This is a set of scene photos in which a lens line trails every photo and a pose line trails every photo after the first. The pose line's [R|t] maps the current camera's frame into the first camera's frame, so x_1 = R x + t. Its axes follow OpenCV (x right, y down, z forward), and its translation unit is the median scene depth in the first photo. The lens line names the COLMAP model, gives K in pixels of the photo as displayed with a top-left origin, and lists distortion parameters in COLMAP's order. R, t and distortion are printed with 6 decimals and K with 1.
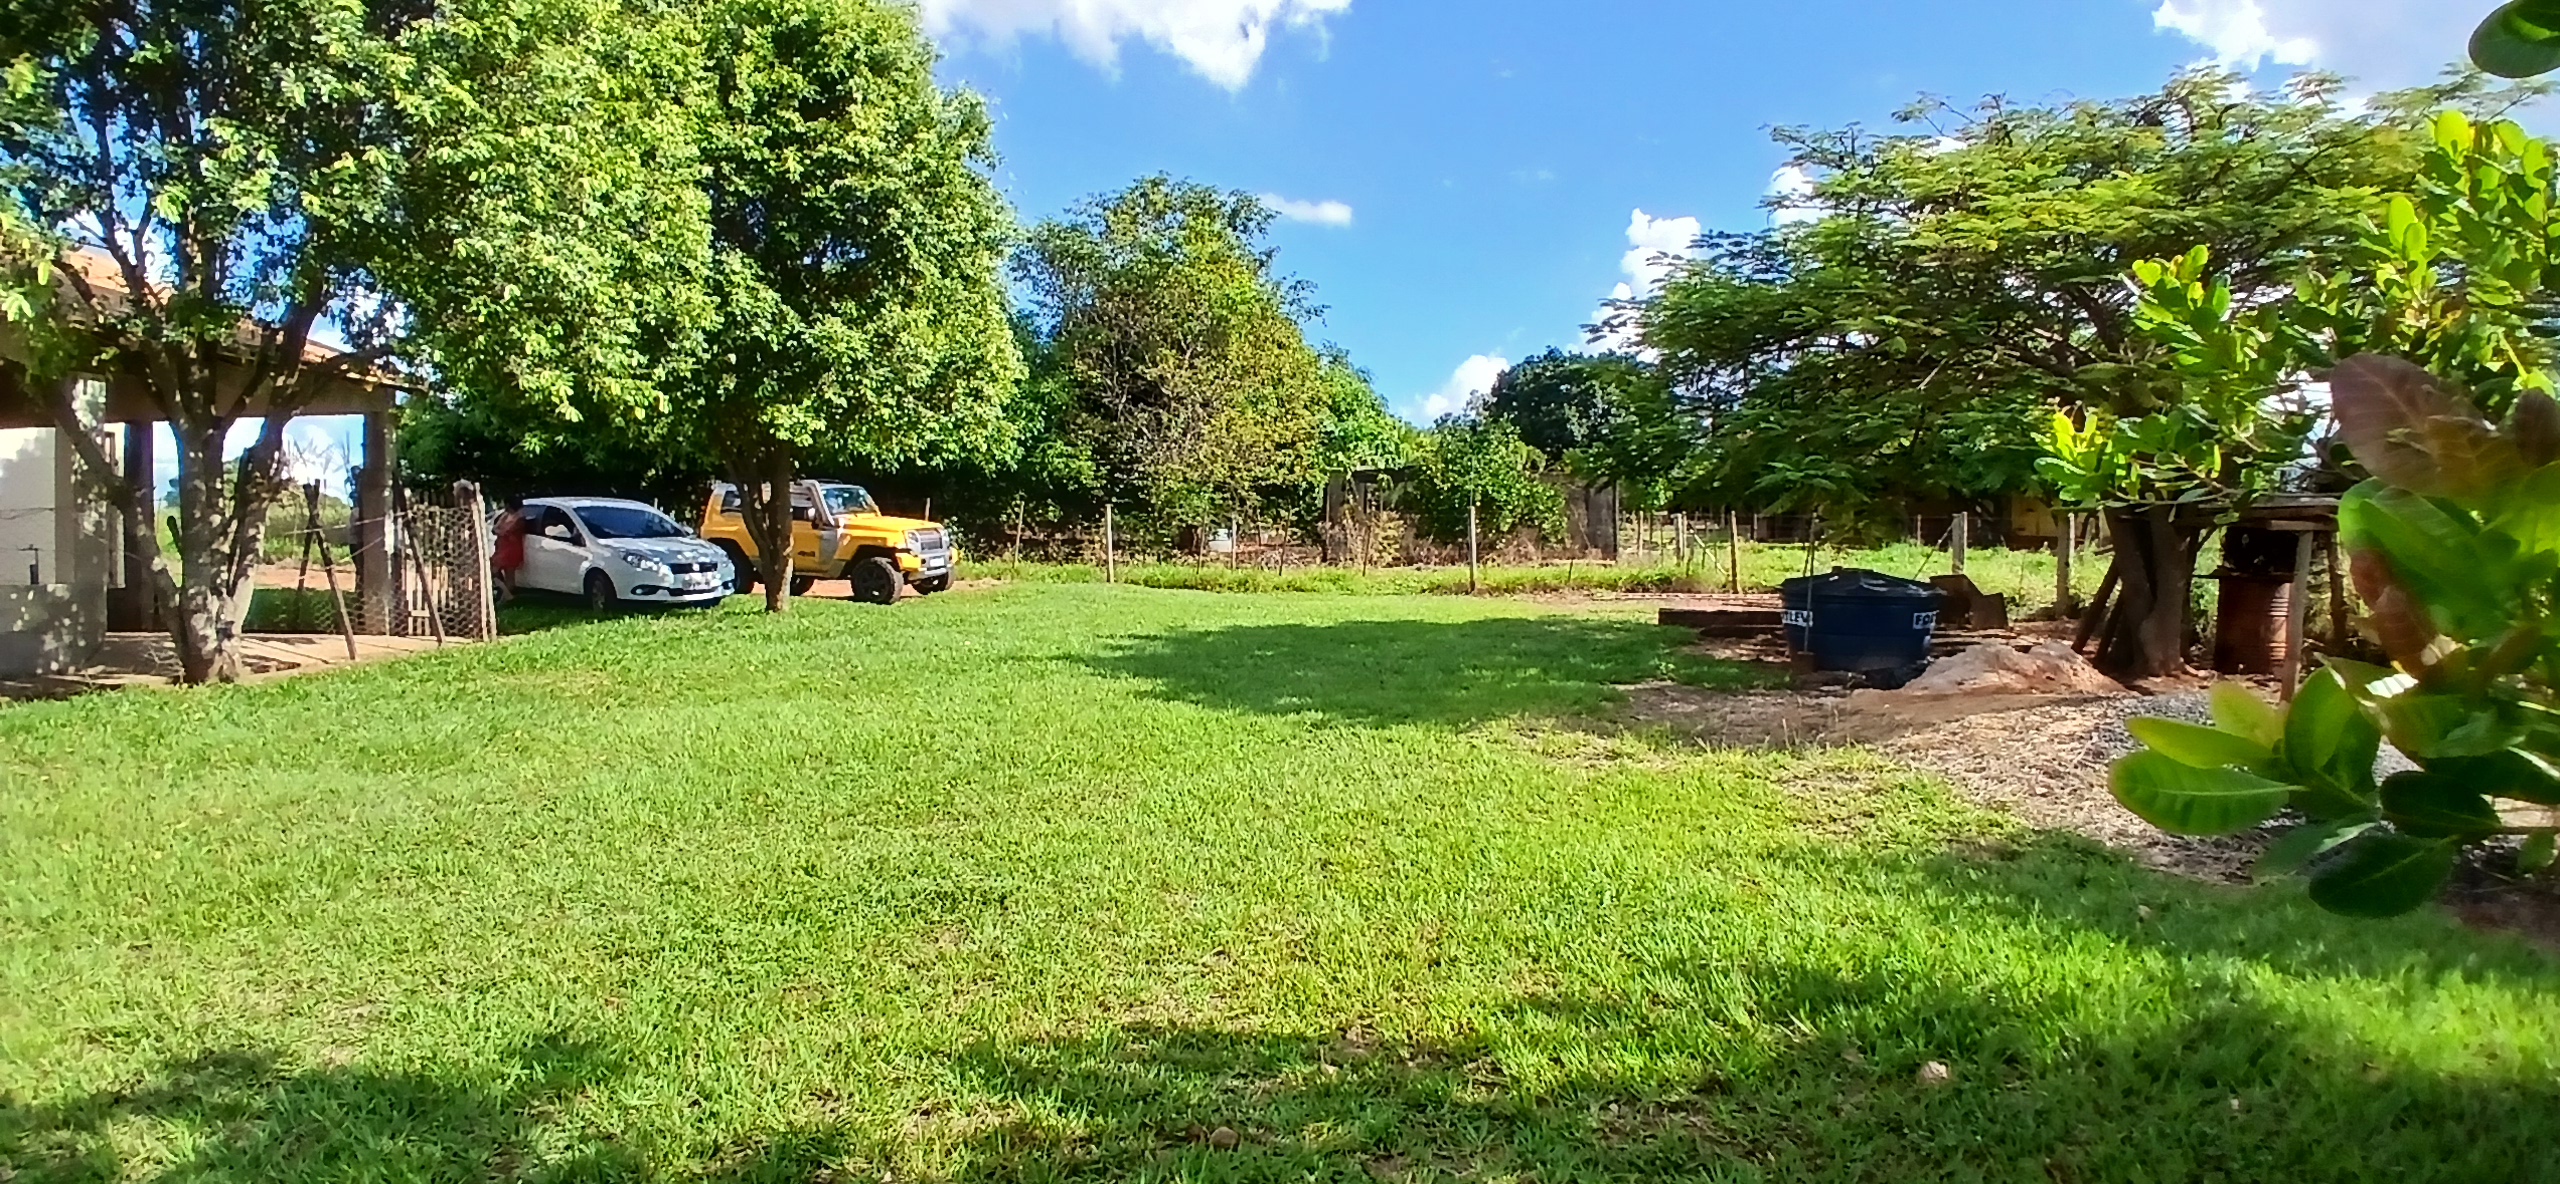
lens RADIAL K [[1260.4, 0, 1284.8], [0, 1260.4, 606.4], [0, 0, 1]] dist [0.005238, -0.044972]
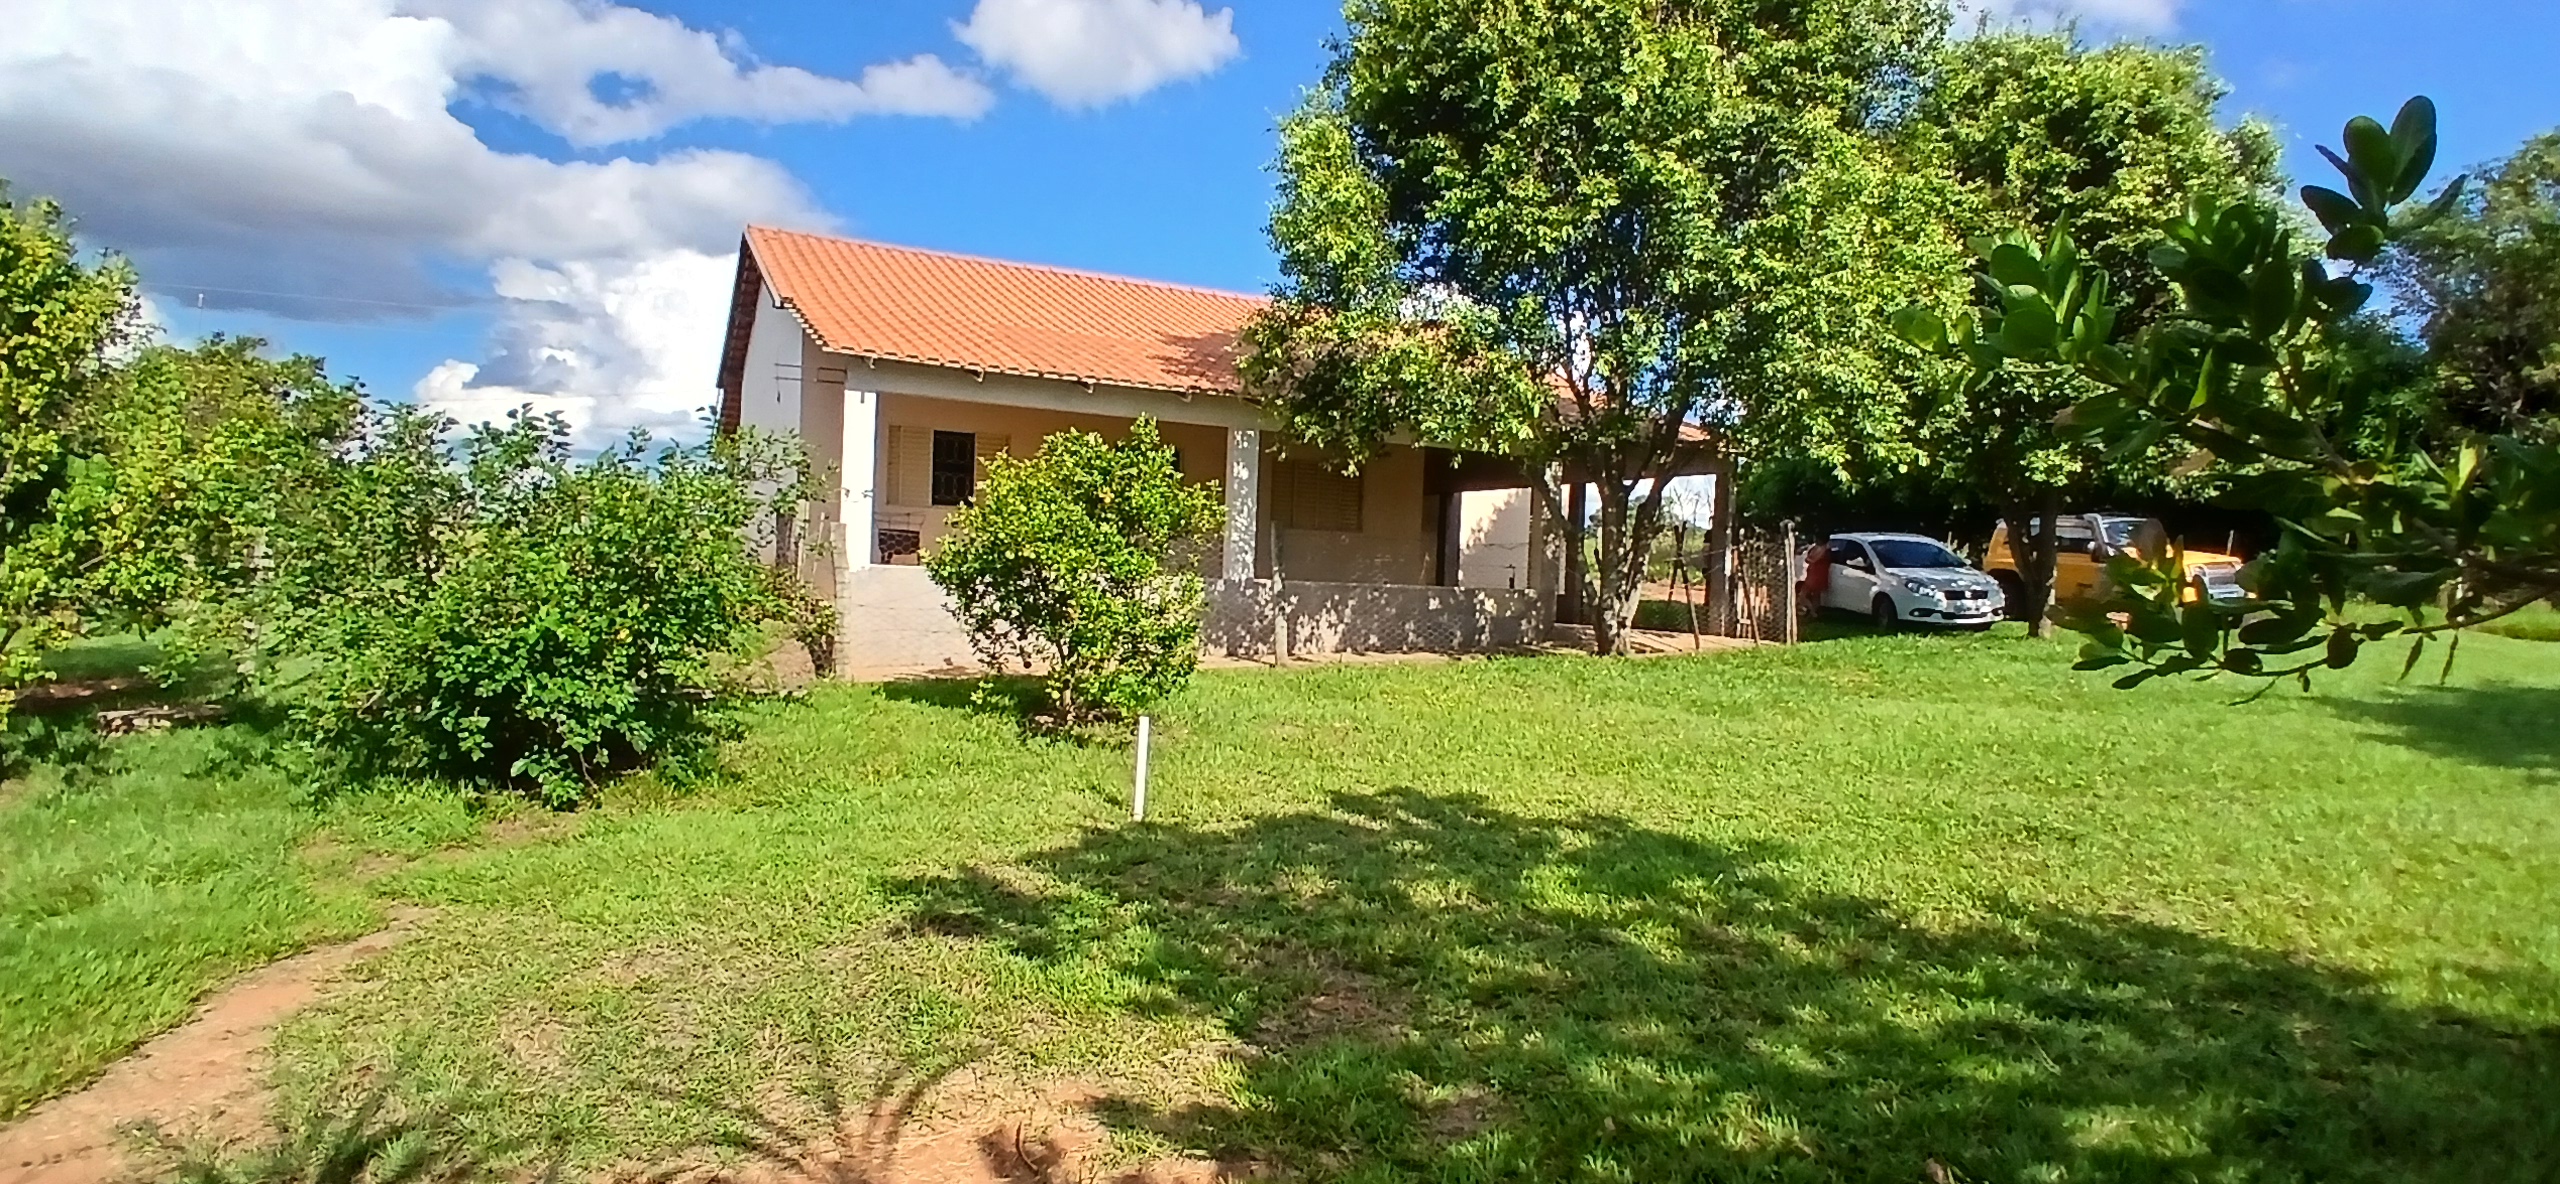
lens RADIAL K [[1260.4, 0, 1284.8], [0, 1260.4, 606.4], [0, 0, 1]] dist [0.005238, -0.044972]
pose [[0.563895, 0.039291, -0.824911, 0.167137], [-0.058537, 0.998257, 0.007532, 0.009786], [0.823769, 0.044040, 0.565212, -0.196904]]
